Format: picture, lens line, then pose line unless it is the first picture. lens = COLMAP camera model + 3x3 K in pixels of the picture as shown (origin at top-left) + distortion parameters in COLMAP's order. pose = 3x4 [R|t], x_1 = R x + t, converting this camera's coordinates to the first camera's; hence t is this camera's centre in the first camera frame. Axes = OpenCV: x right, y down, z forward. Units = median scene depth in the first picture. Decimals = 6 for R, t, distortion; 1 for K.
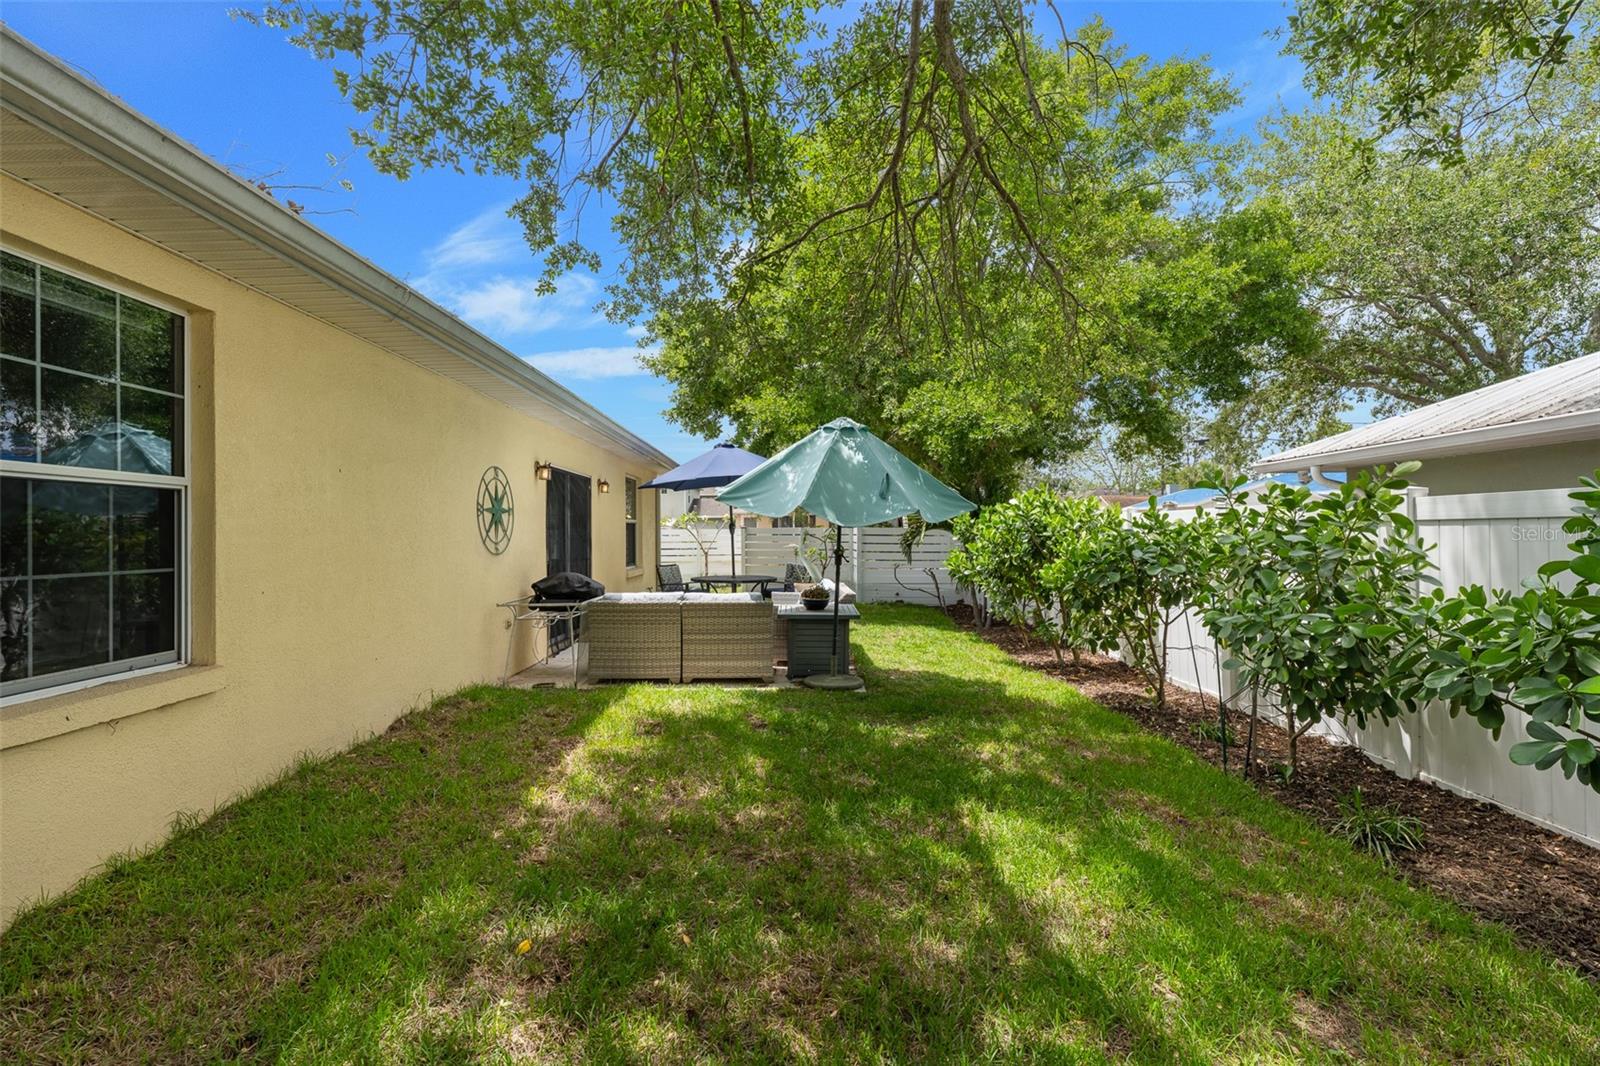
lens RADIAL K [[729.1, 0, 796.3], [0, 729.1, 538.8], [0, 0, 1]] dist [-0.005158, 0.000321]
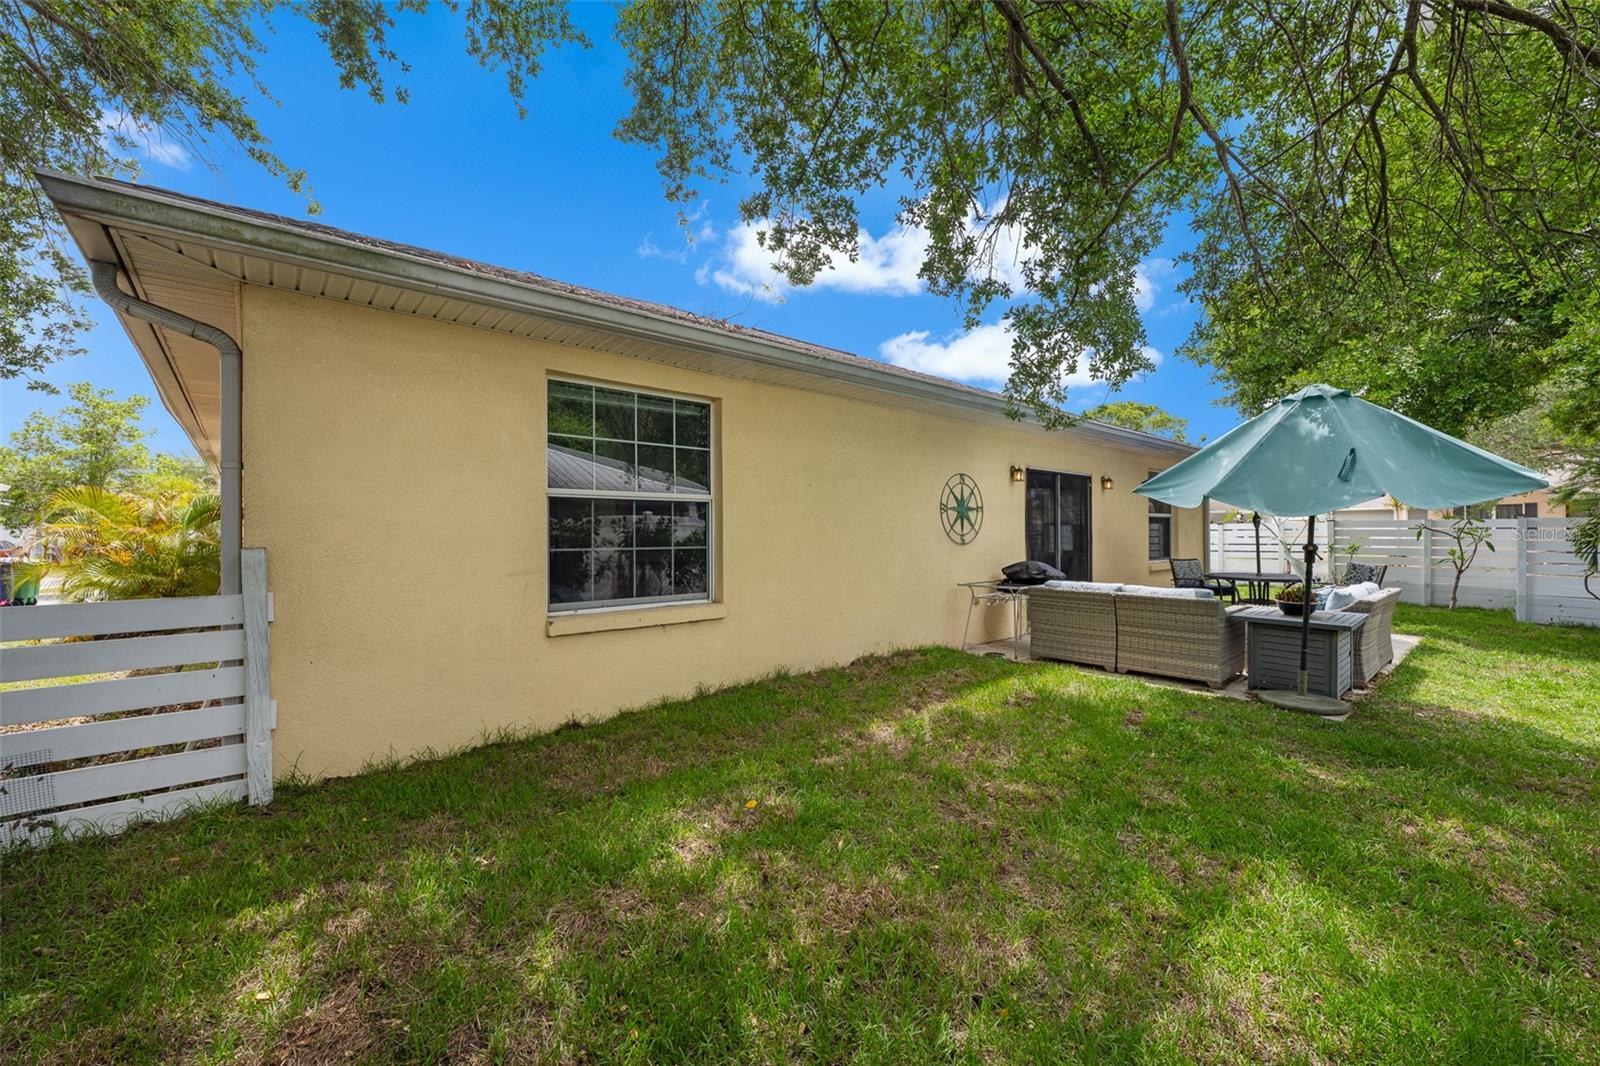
lens RADIAL K [[634.1, 0, 796.5], [0, 634.1, 539.3], [0, 0, 1]] dist [-0.003198, 0.000409]
pose [[0.639151, 0.009027, -0.769029, 0.367421], [-0.002617, 0.999951, 0.009563, 0.005711], [0.769077, -0.004100, 0.639143, 0.136998]]
